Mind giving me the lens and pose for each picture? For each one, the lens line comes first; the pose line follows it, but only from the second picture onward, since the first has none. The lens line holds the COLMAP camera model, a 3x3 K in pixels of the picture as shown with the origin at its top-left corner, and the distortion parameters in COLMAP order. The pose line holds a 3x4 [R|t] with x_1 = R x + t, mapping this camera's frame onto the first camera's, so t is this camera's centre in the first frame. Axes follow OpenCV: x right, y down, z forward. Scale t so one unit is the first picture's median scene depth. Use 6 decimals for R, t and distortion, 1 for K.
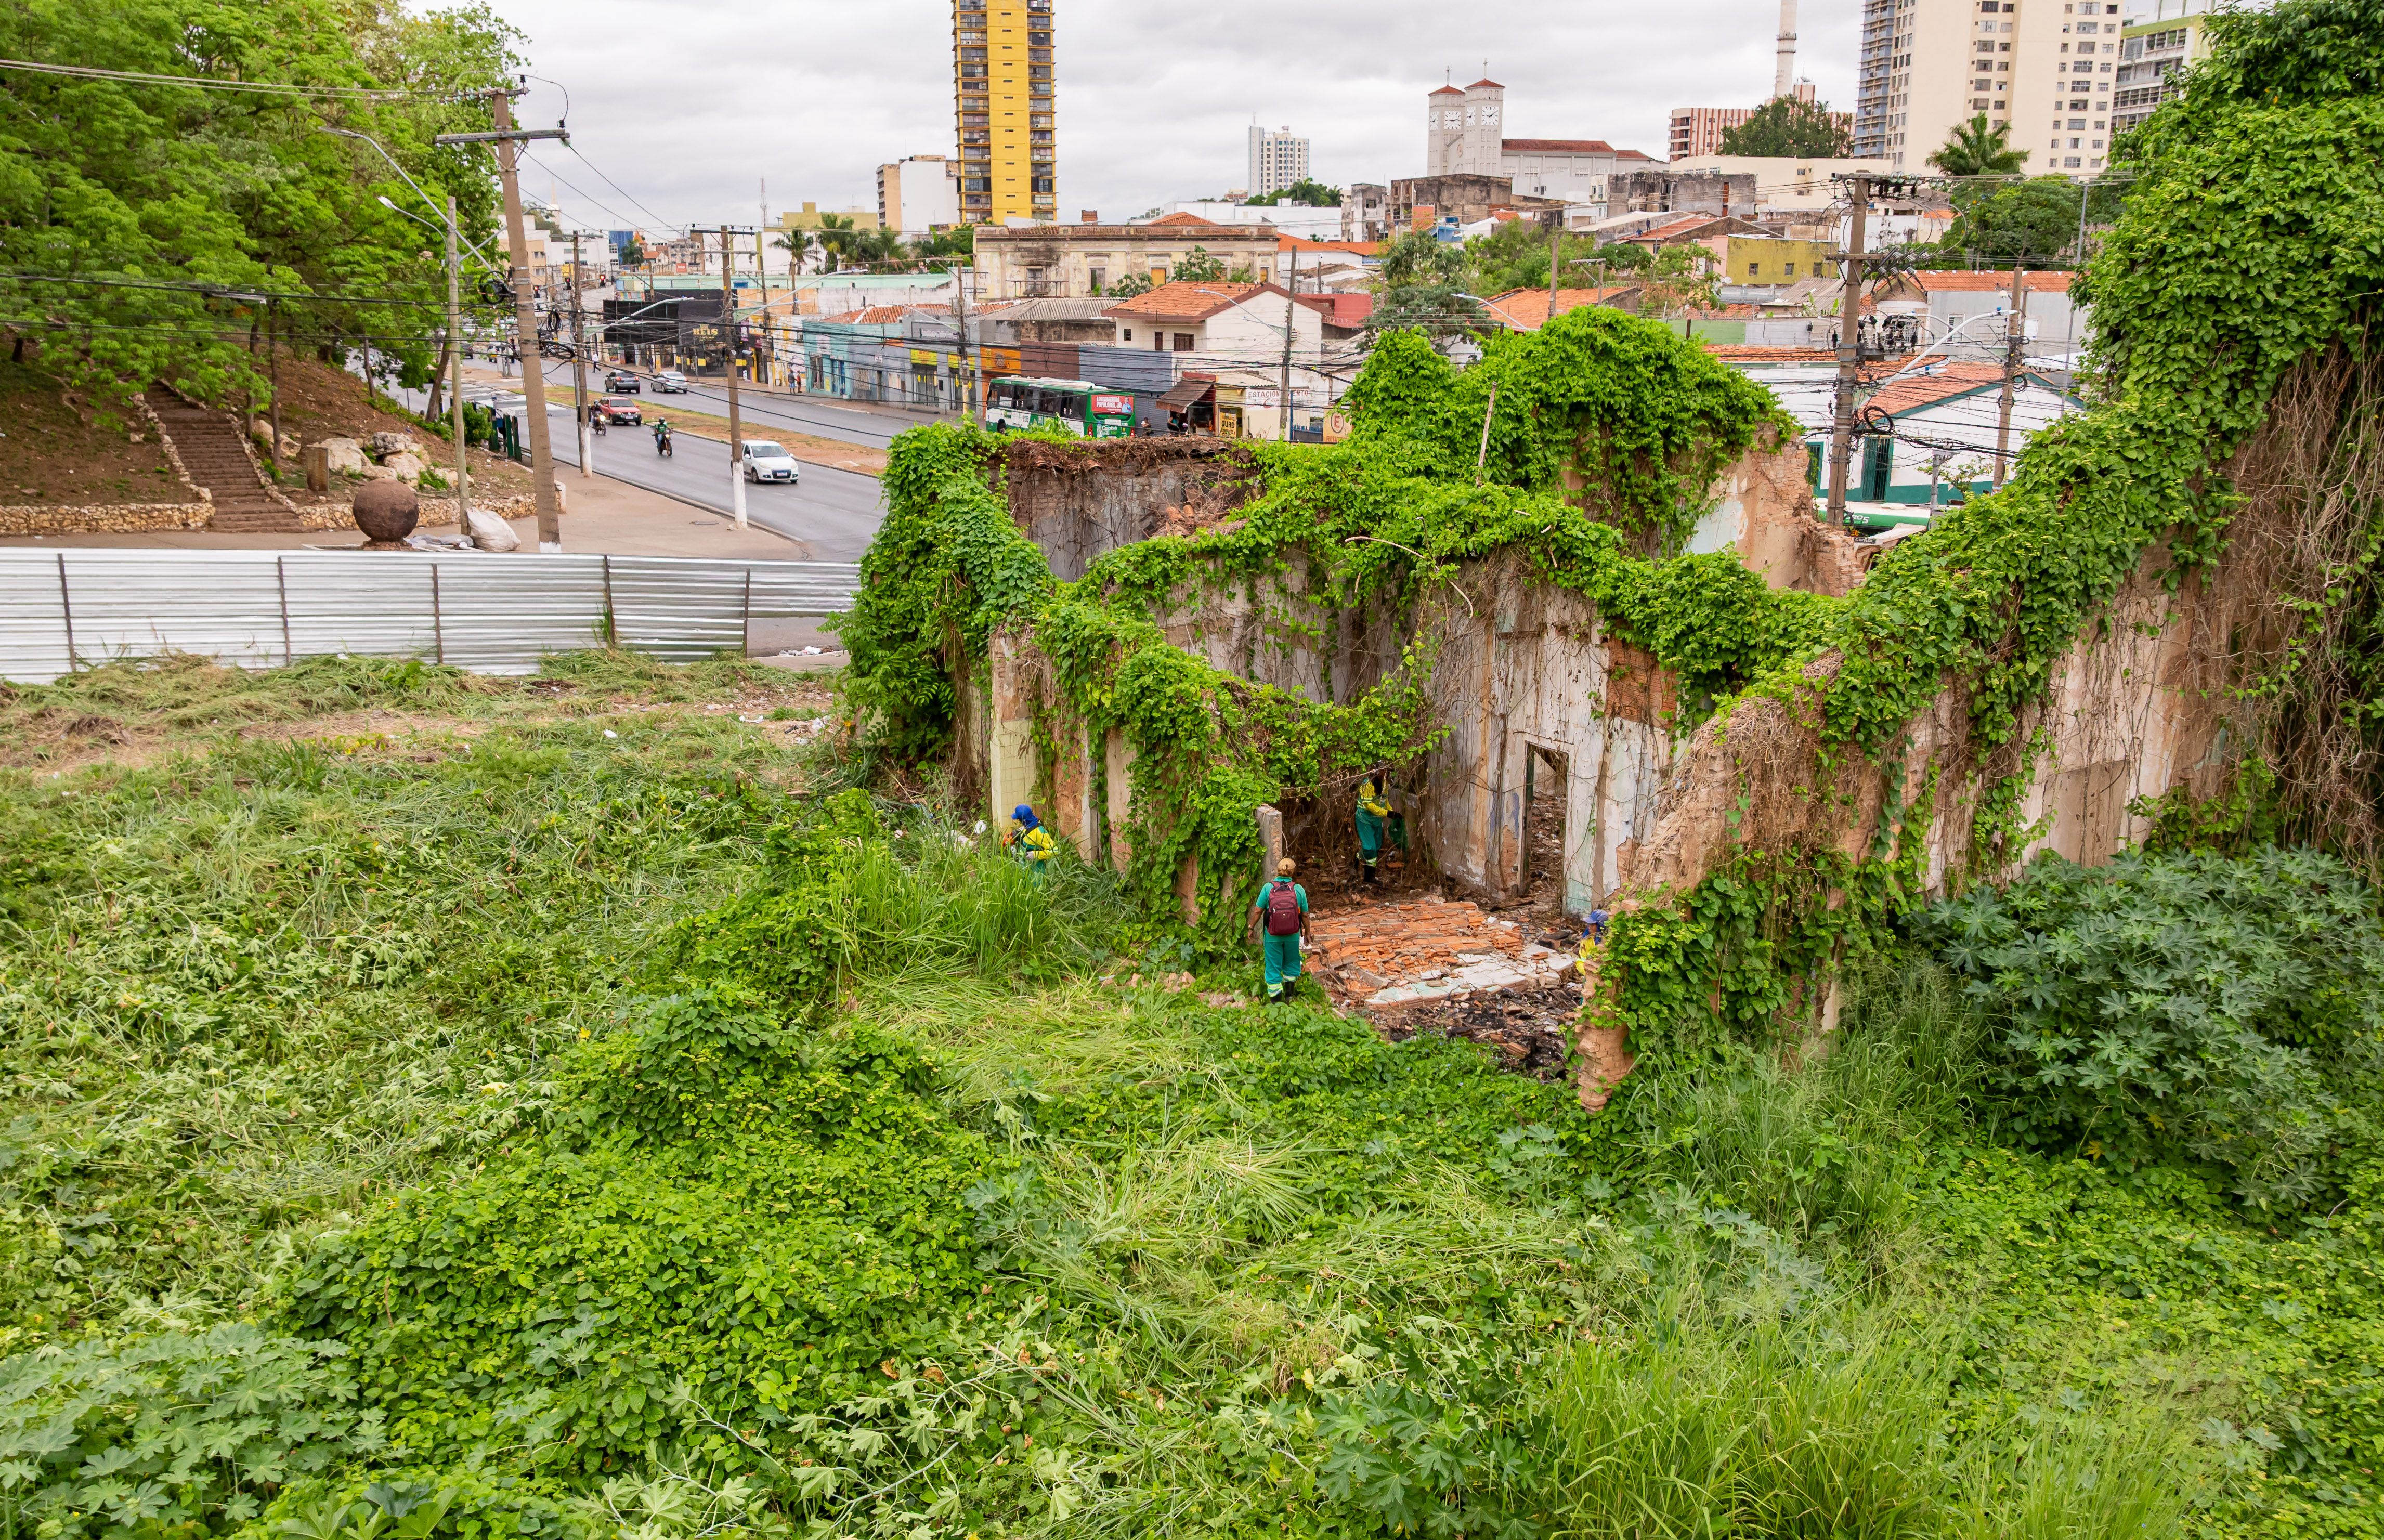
lens RADIAL K [[1906.3, 0, 1190.7], [0, 1906.3, 776.4], [0, 0, 1]] dist [-0.028170, 0.014226]
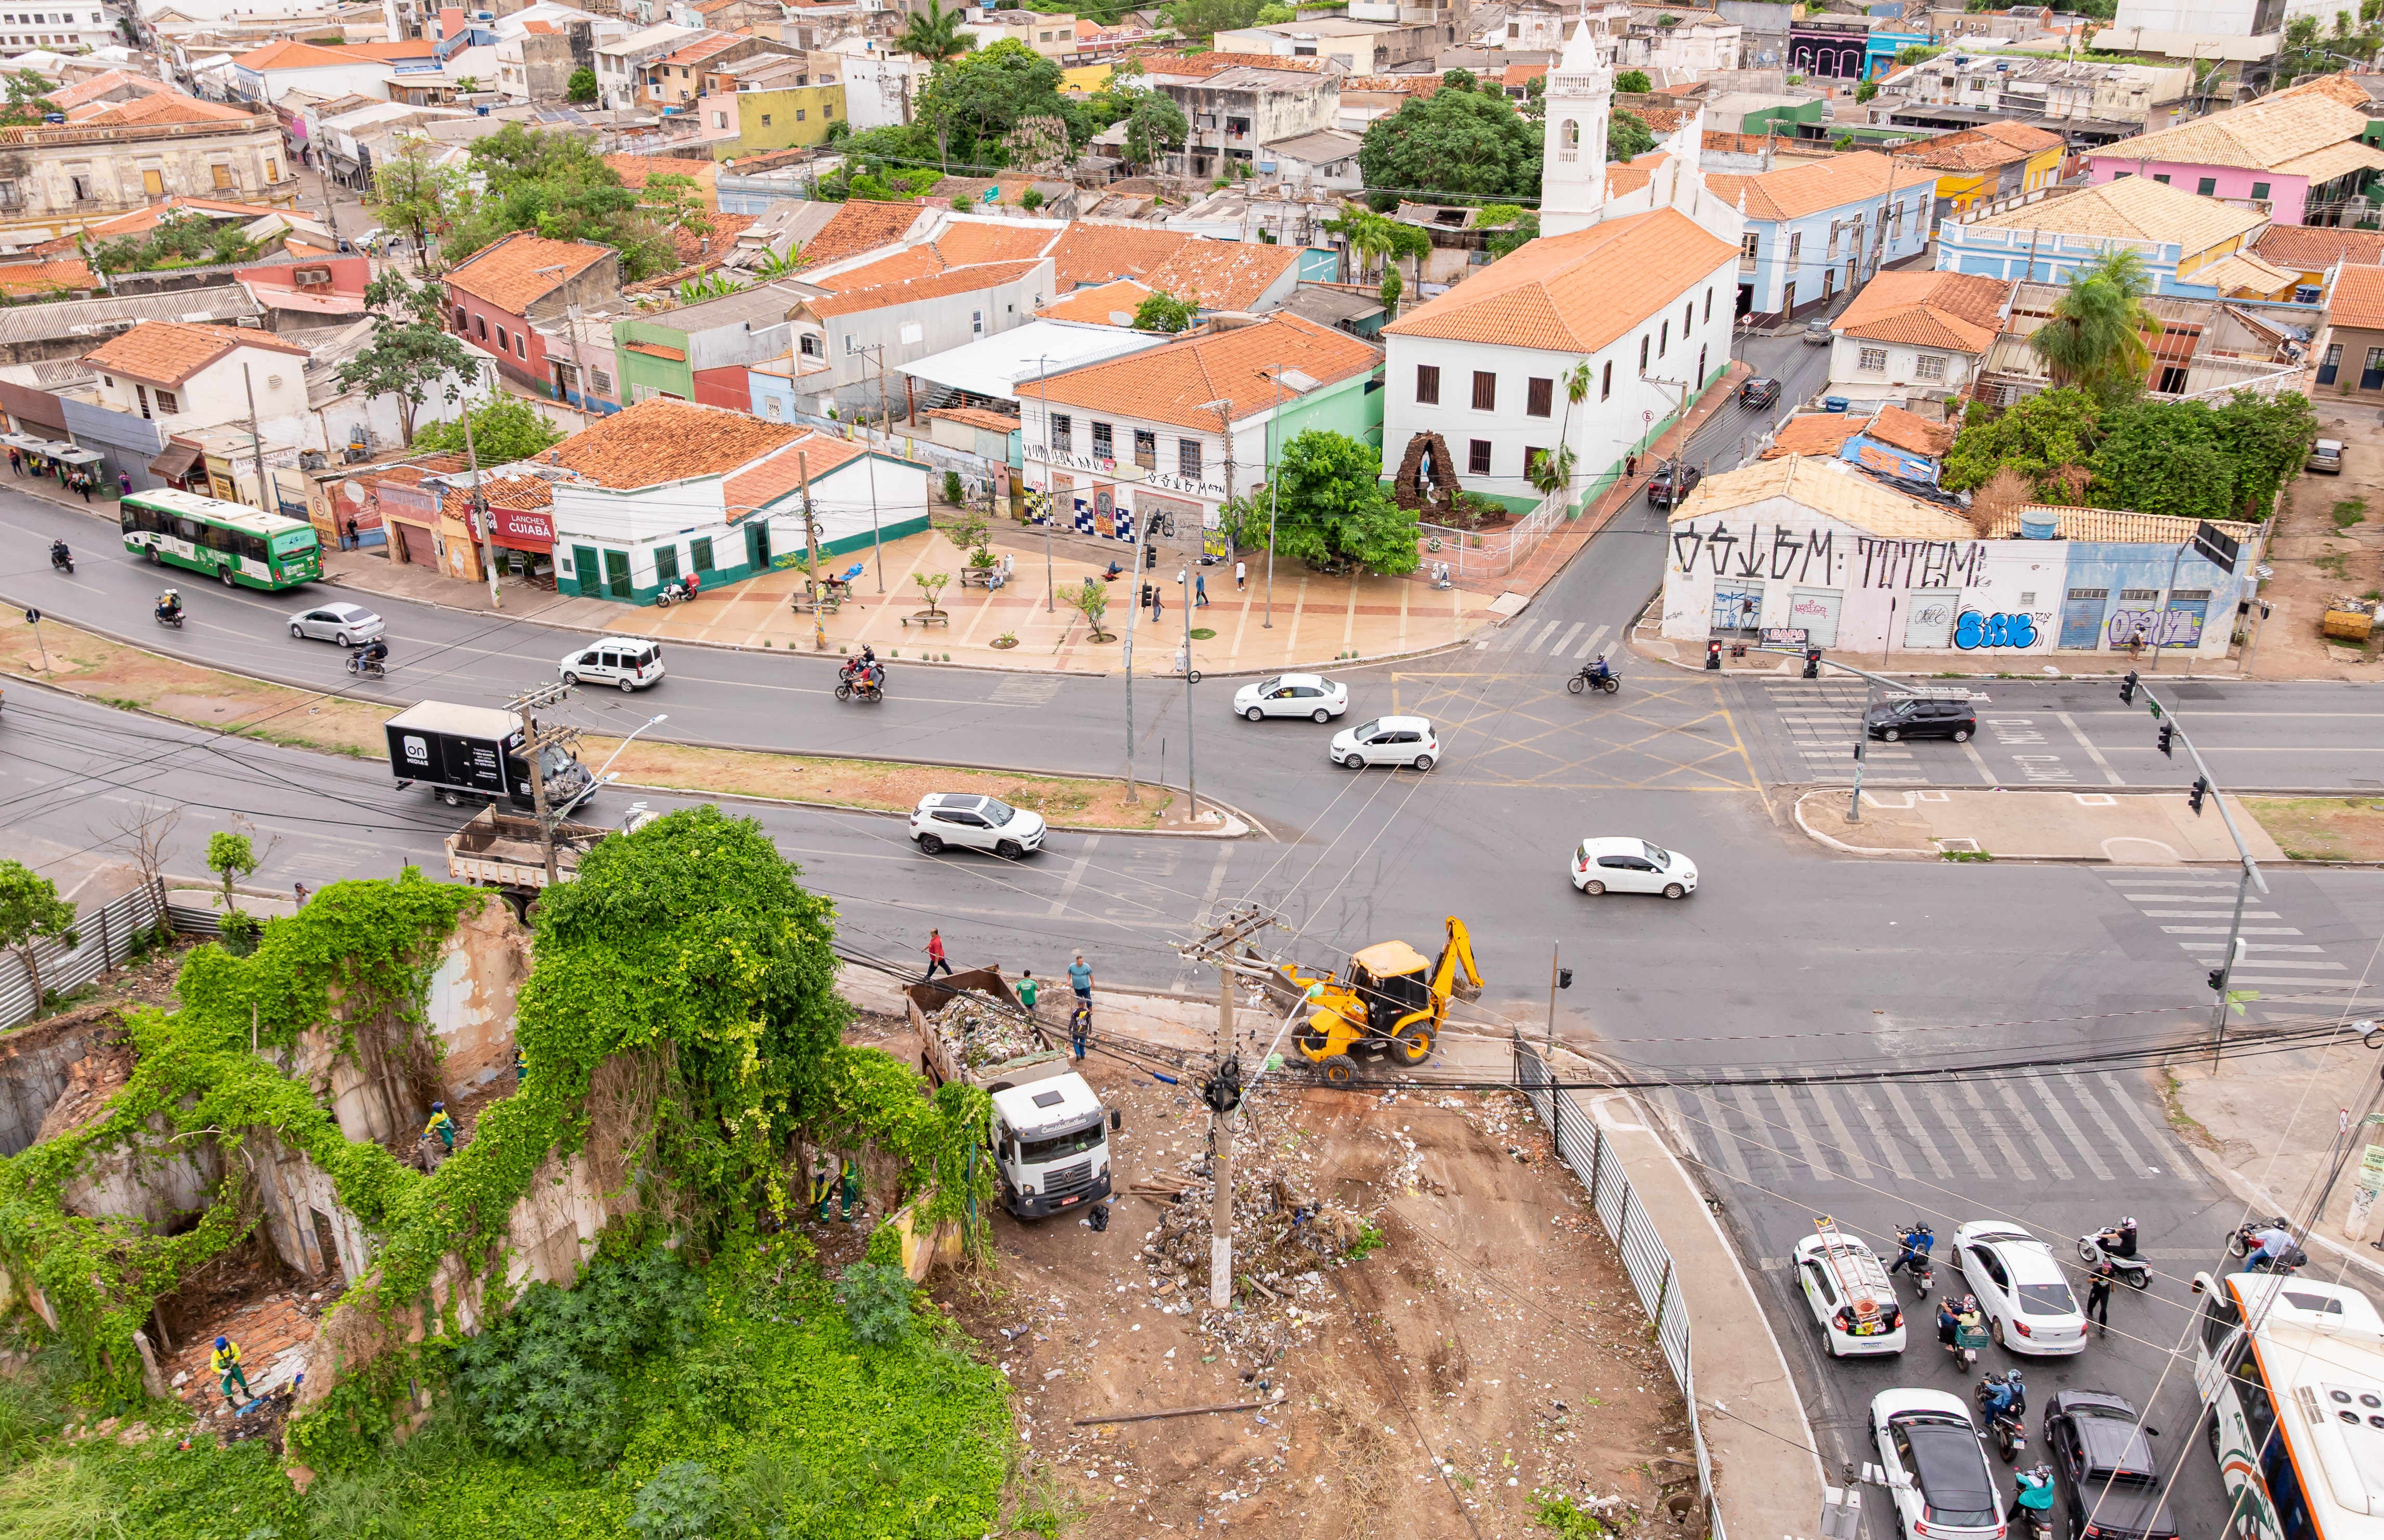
lens RADIAL K [[1906.3, 0, 1187.7], [0, 1906.3, 758.6], [0, 0, 1]] dist [-0.028170, 0.014226]
pose [[0.907504, -0.176827, 0.381010, 0.315168], [0.114572, 0.976883, 0.180481, -0.644833], [-0.404116, -0.120135, 0.906784, -0.897074]]
